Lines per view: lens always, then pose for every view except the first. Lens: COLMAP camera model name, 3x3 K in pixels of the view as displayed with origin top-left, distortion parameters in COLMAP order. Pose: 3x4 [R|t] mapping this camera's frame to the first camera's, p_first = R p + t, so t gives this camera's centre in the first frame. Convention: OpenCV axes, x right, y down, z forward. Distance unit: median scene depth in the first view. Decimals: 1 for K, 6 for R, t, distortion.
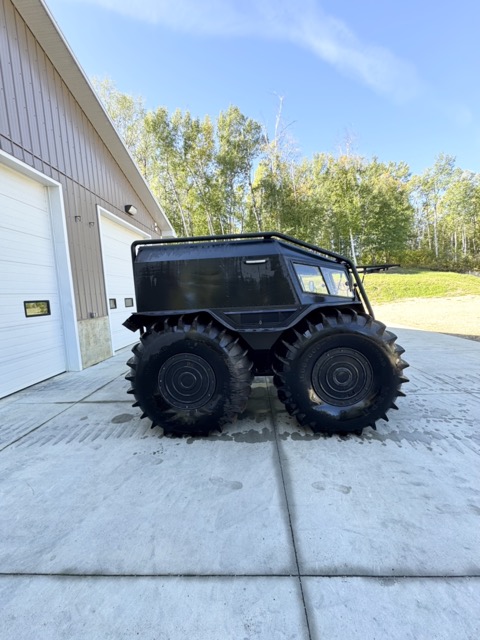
lens RADIAL K [[257.0, 0, 242.8], [0, 257.0, 320.6], [0, 0, 1]] dist [-0.001981, 0.000000]
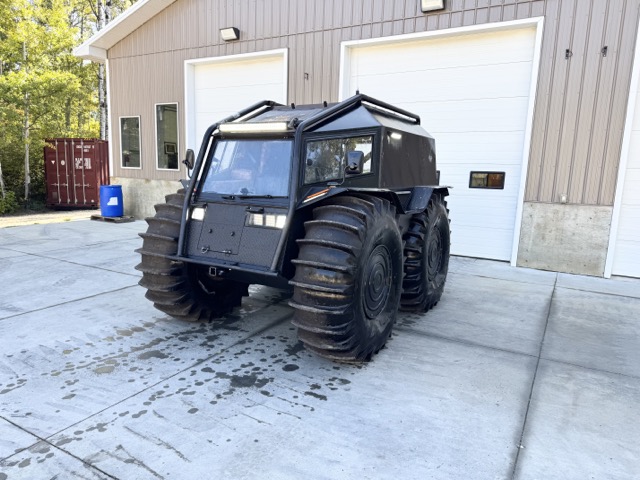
lens RADIAL K [[449.8, 0, 323.4], [0, 449.8, 237.6], [0, 0, 1]] dist [0.013807, -0.009078]
pose [[-0.462269, 0.168864, -0.870513, 1.451849], [-0.107125, 0.963876, 0.243861, -0.284355], [0.880245, 0.205983, -0.427480, 1.901895]]
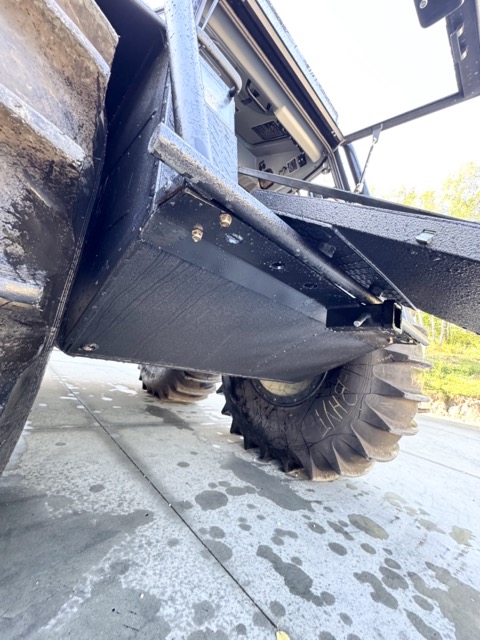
lens RADIAL K [[257.0, 0, 242.3], [0, 257.0, 319.8], [0, 0, 1]] dist [-0.001981, 0.000000]
pose [[0.696657, 0.073171, -0.713663, 0.633364], [-0.293323, 0.936887, -0.190275, 0.194513], [0.654699, 0.341890, 0.674151, 0.947065]]
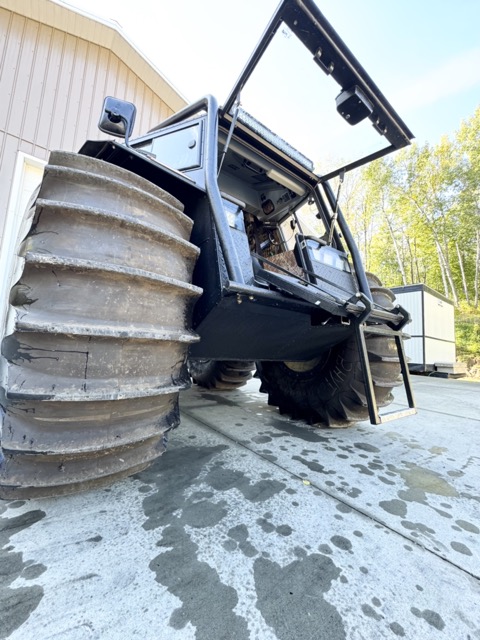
lens RADIAL K [[257.0, 0, 241.5], [0, 257.0, 319.2], [0, 0, 1]] dist [-0.001981, 0.000000]
pose [[0.627931, -0.000736, -0.778269, 0.772952], [-0.170480, 0.975583, -0.138471, 0.201093], [0.759368, 0.219629, 0.612473, 0.813785]]
